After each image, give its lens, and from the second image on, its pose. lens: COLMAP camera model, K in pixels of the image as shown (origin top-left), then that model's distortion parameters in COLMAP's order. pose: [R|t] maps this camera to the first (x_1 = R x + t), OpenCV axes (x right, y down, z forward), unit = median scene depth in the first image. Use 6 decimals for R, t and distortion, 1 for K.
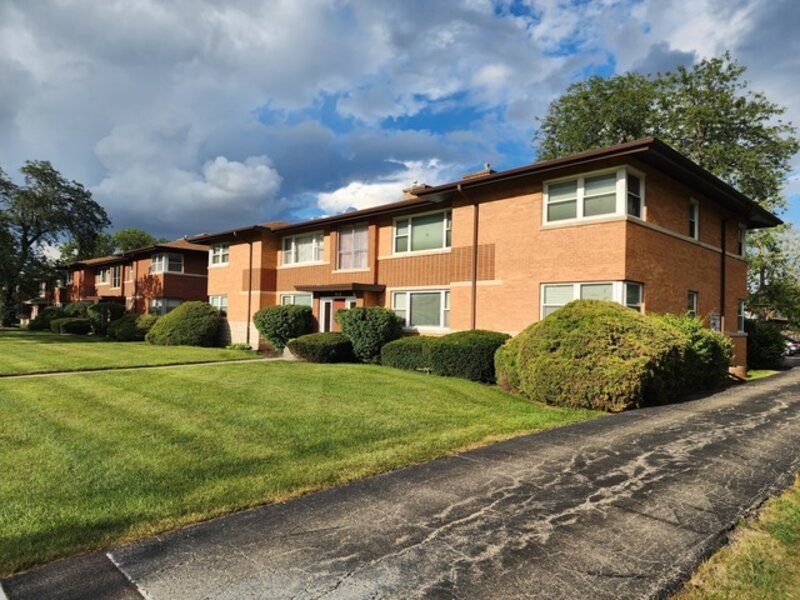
lens RADIAL K [[532.4, 0, 400.0], [0, 532.4, 300.0], [0, 0, 1]] dist [0.036285, 0.000116]
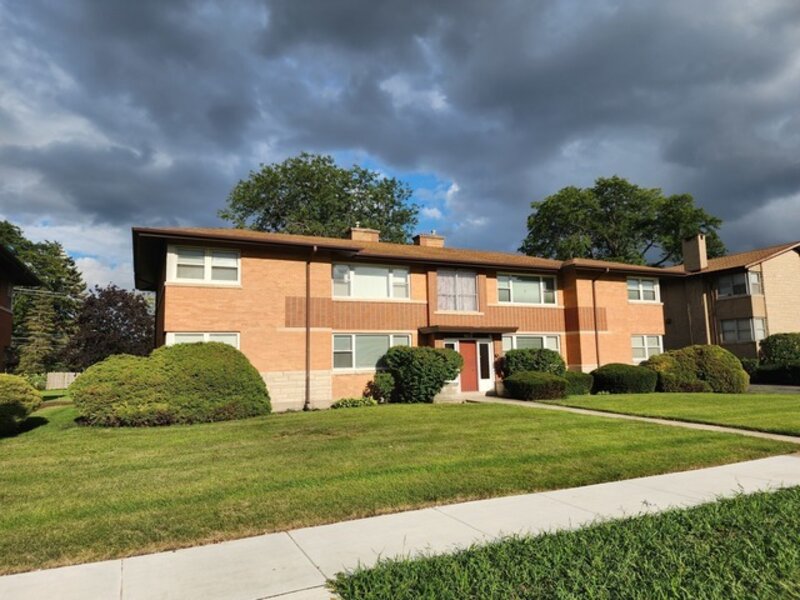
lens RADIAL K [[532.4, 0, 400.0], [0, 532.4, 300.0], [0, 0, 1]] dist [0.036285, 0.000116]
pose [[0.323013, 0.095327, 0.941581, -1.373533], [-0.001737, 0.994972, -0.100136, 0.028013], [-0.946393, 0.030710, 0.321554, 0.970540]]
